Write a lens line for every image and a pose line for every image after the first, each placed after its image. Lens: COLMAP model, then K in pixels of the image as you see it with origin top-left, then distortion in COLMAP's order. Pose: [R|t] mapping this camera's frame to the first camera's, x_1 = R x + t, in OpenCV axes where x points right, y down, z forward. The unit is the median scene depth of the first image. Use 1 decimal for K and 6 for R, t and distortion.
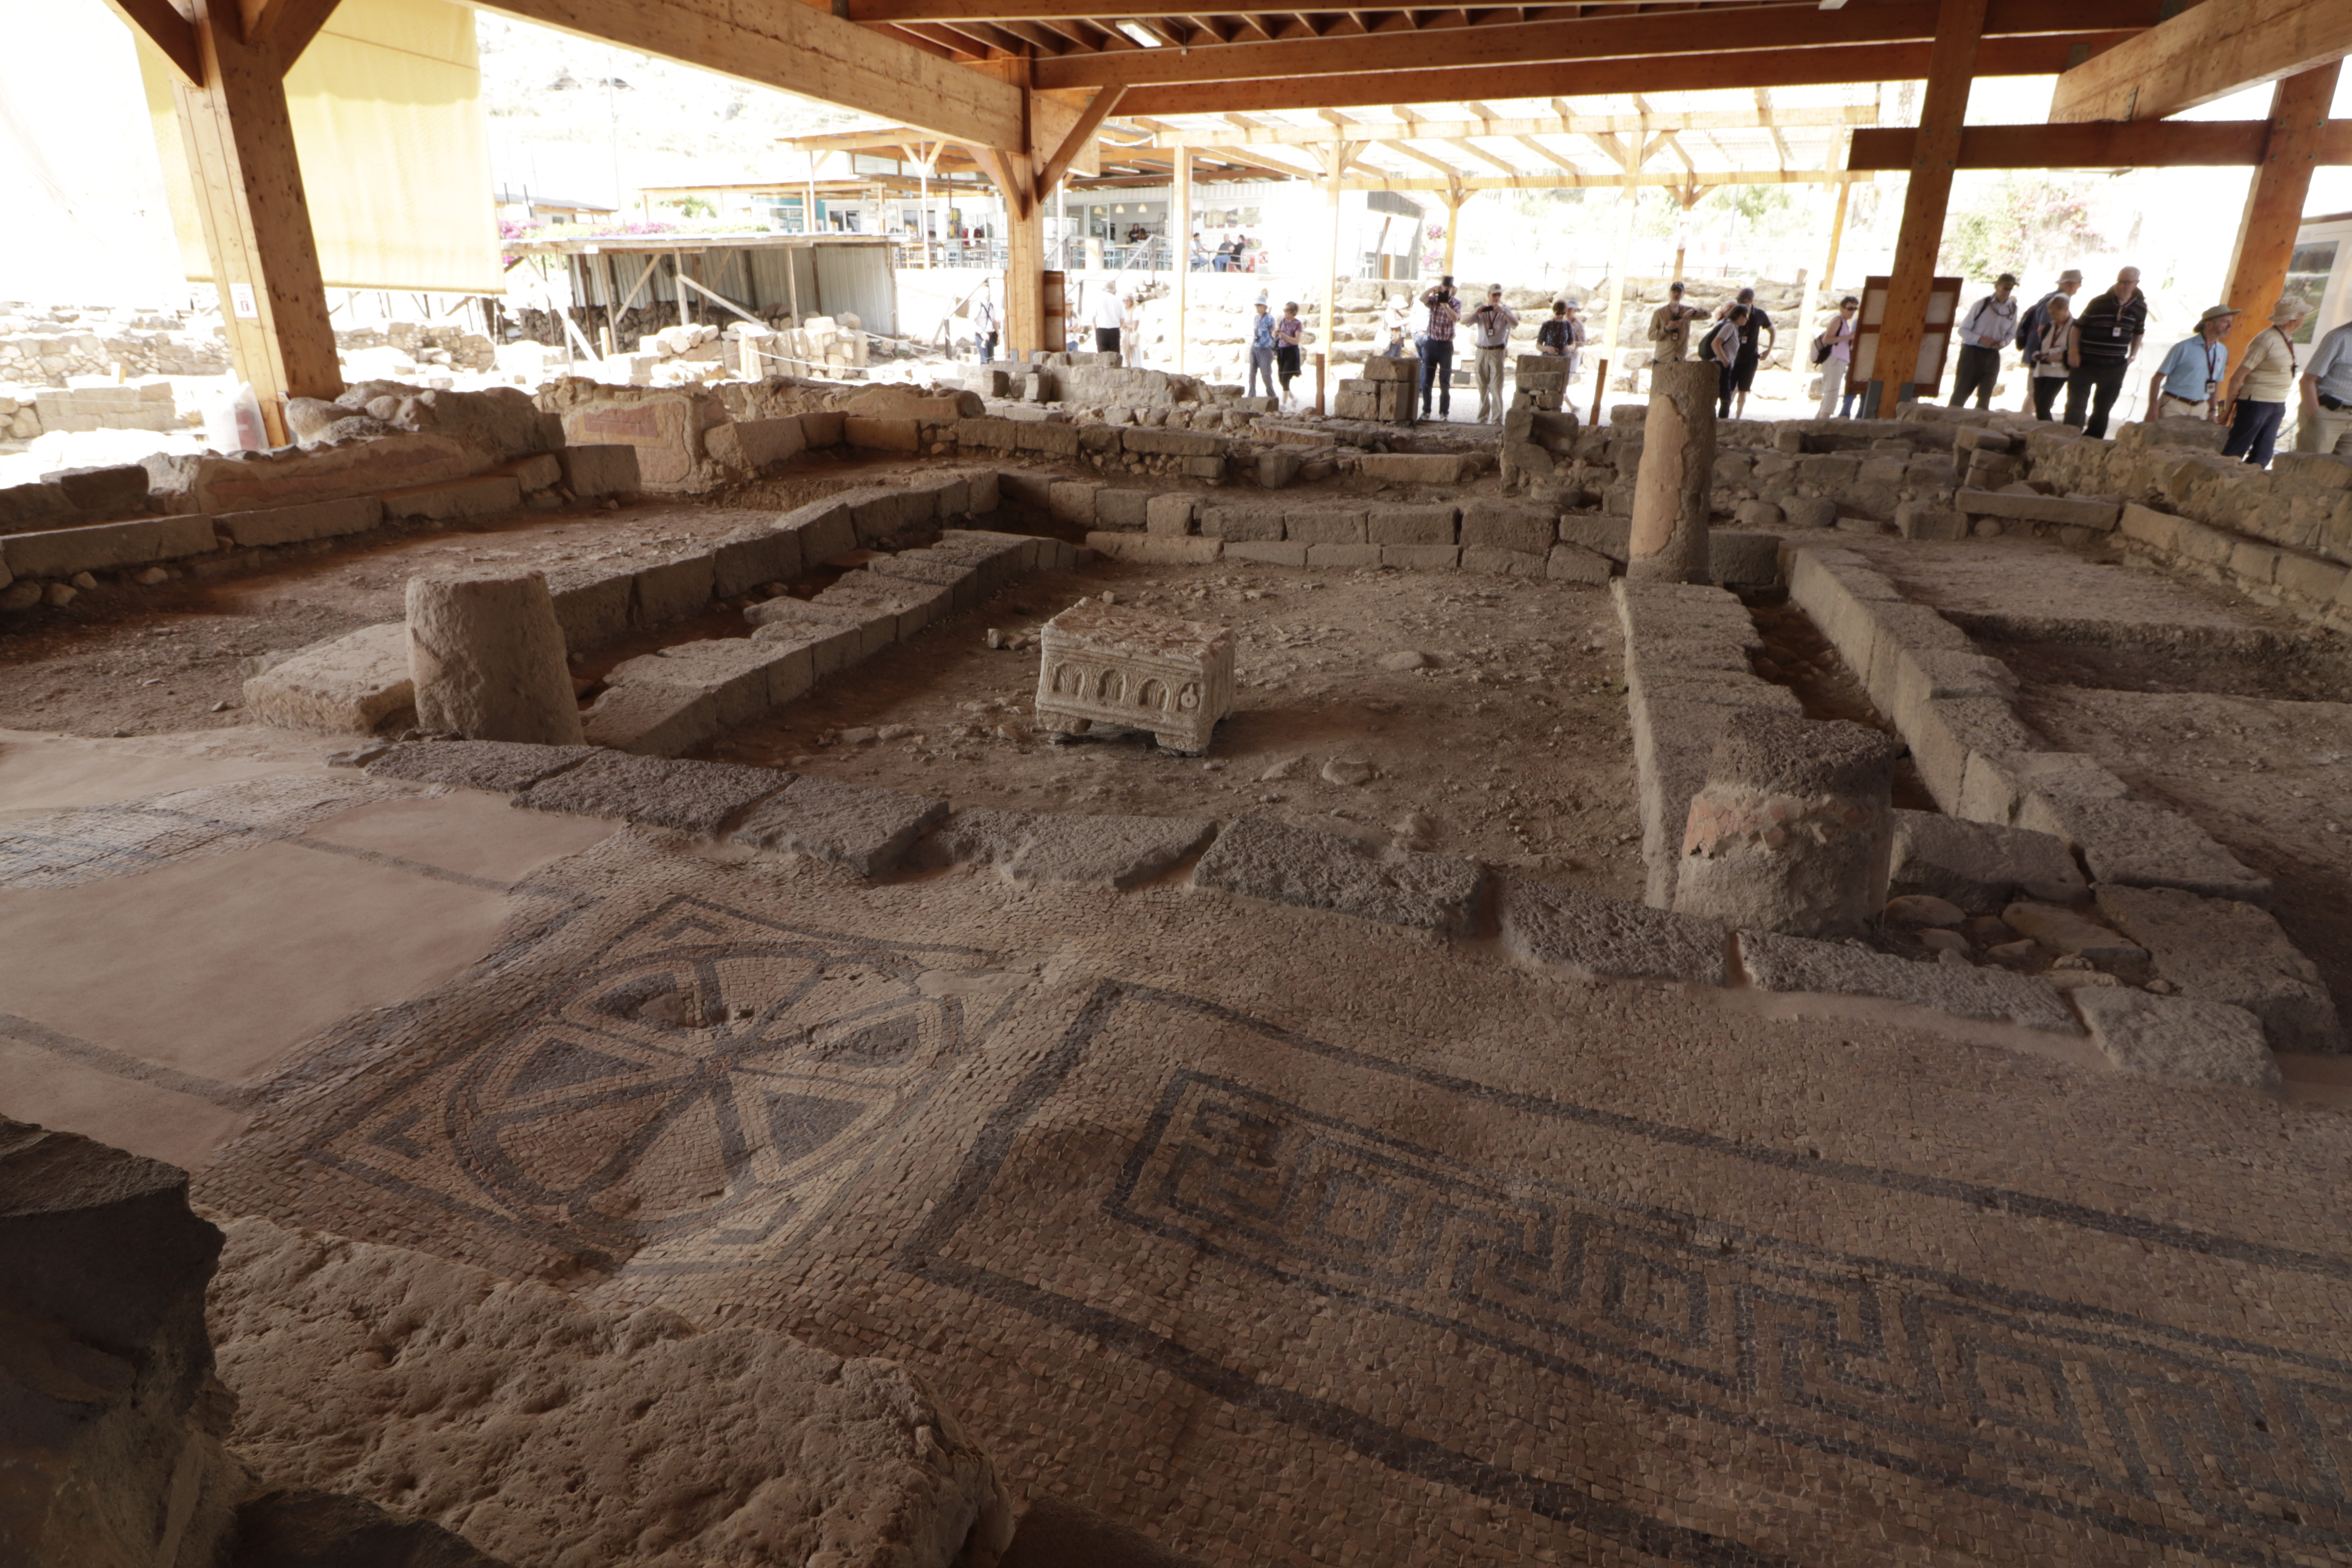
lens RADIAL K [[1271.6, 0, 1176.0], [0, 1271.6, 784.0], [0, 0, 1]] dist [-0.001961, -0.000523]
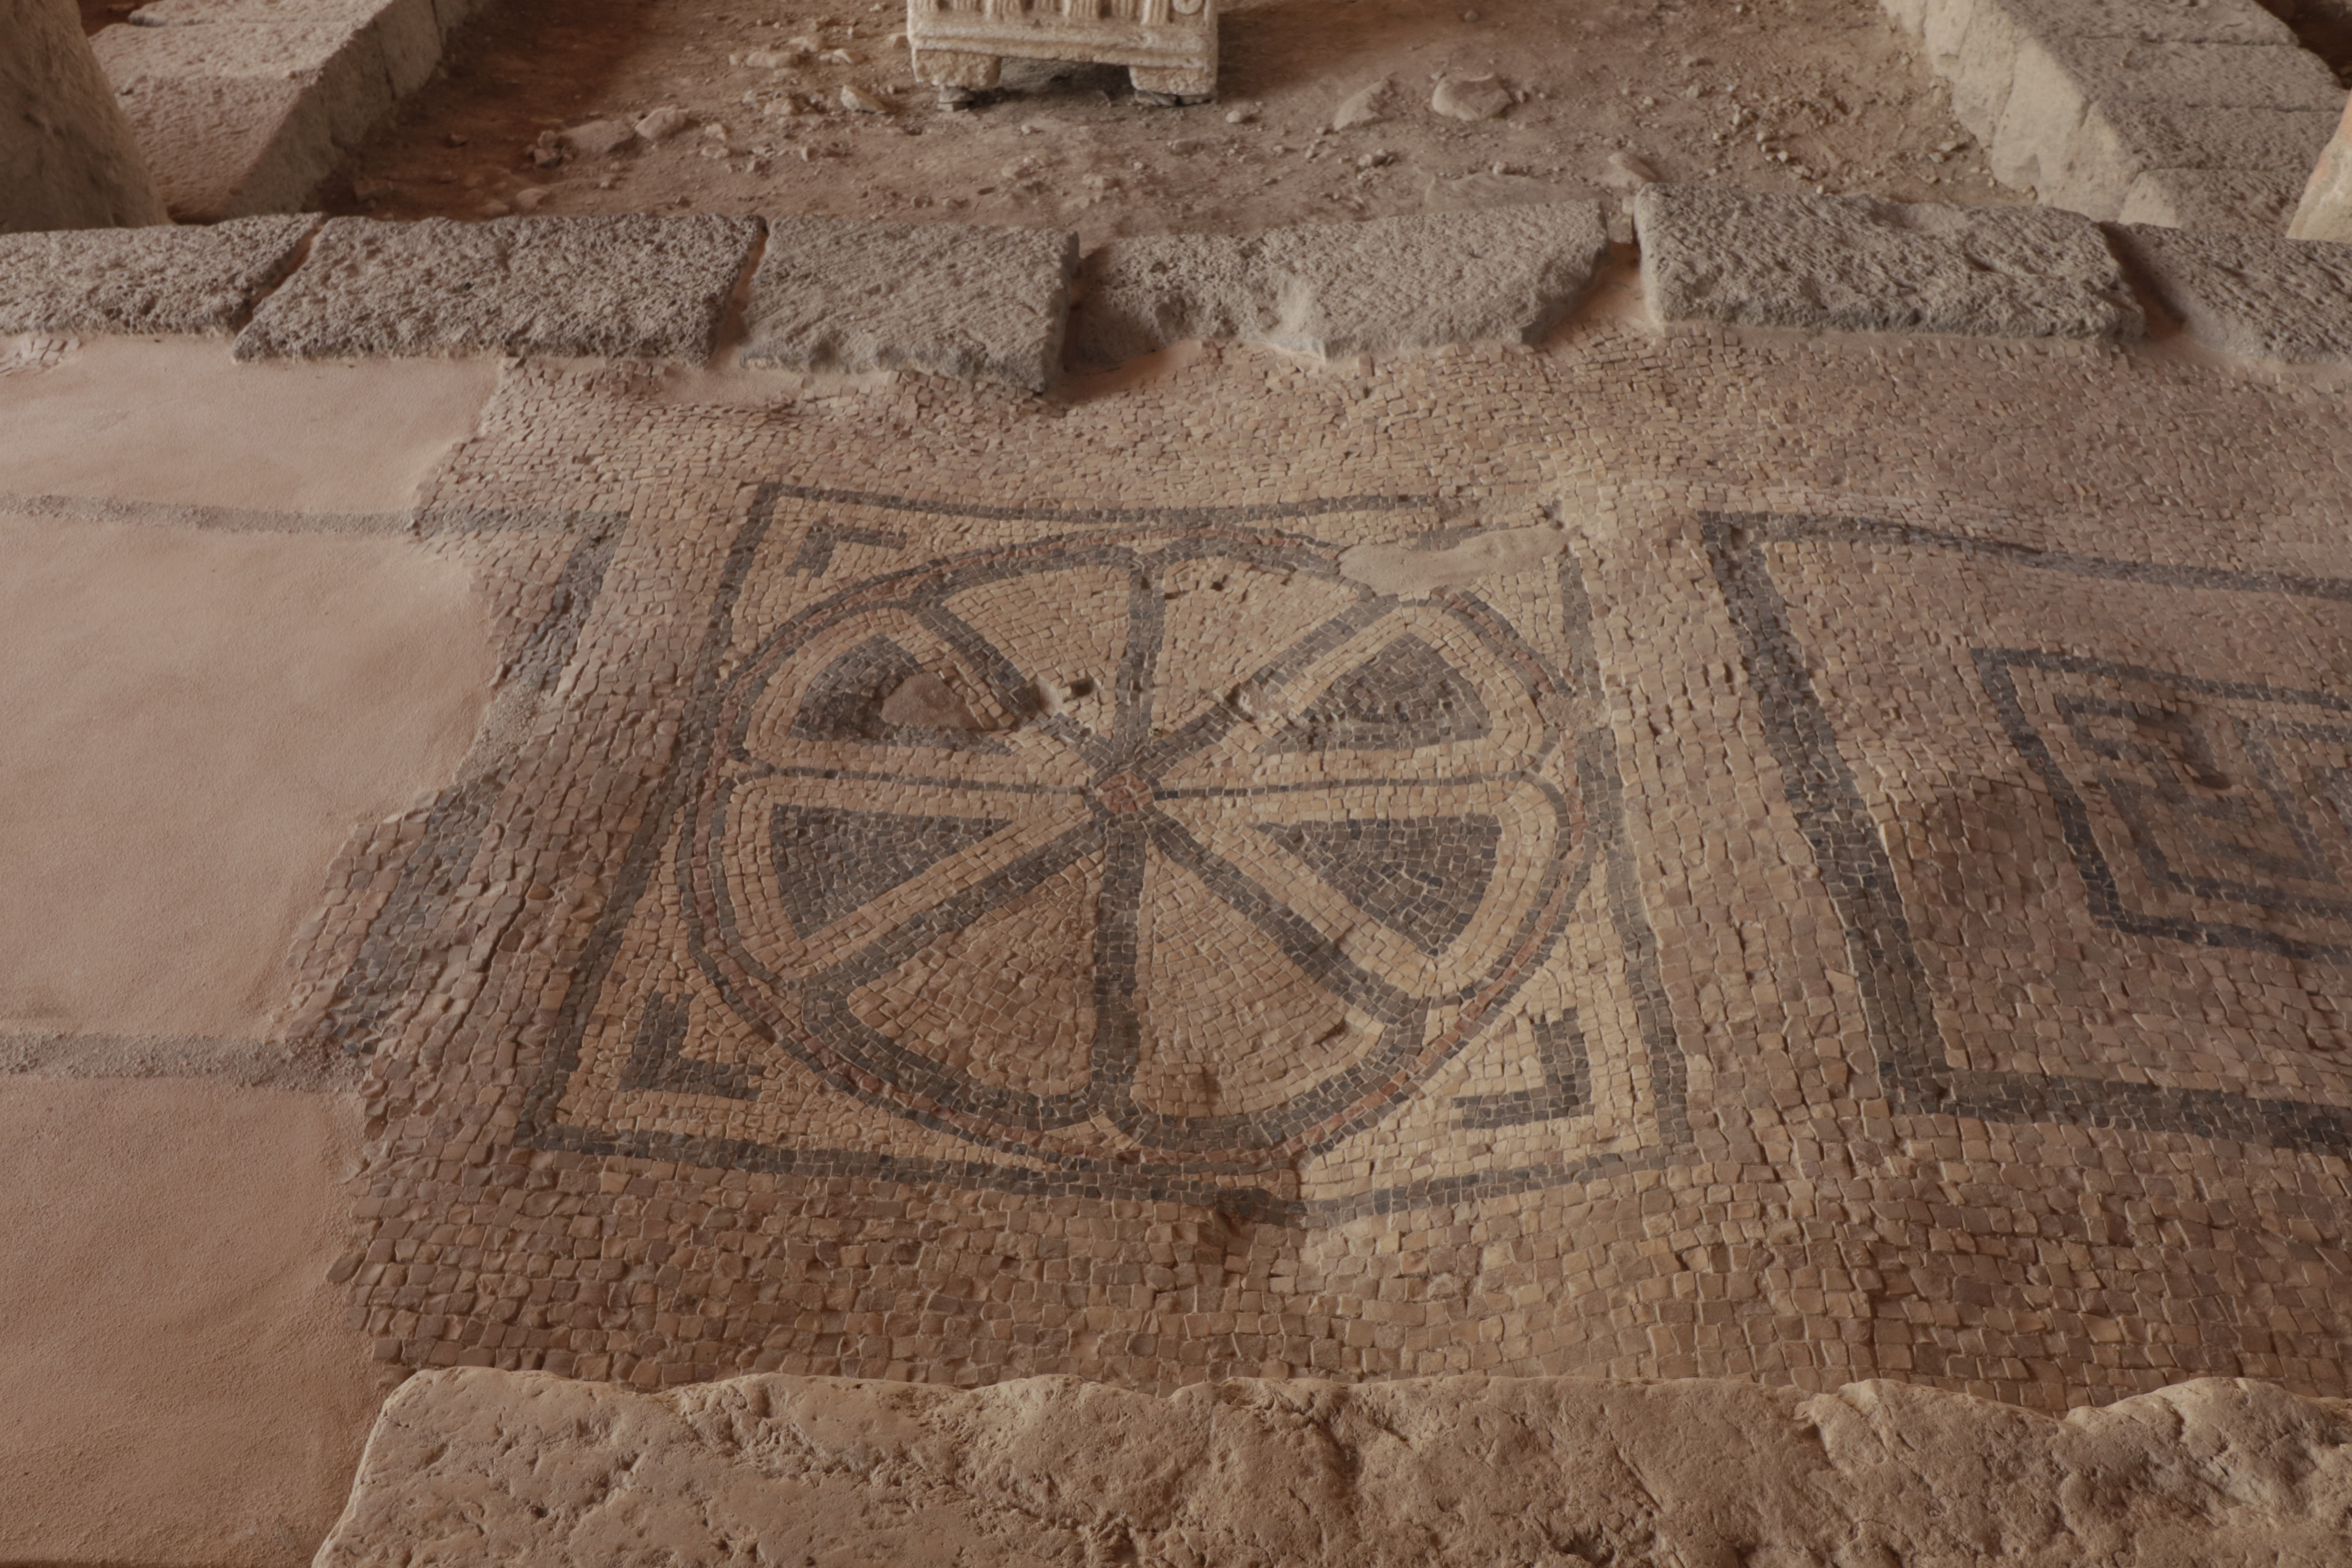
lens RADIAL K [[1821.2, 0, 1176.0], [0, 1821.2, 784.0], [0, 0, 1]] dist [0.016859, -0.004539]
pose [[0.965478, -0.190612, 0.177538, -0.351089], [0.121244, 0.932076, 0.341370, -0.029645], [-0.230549, -0.308059, 0.923010, 0.217464]]
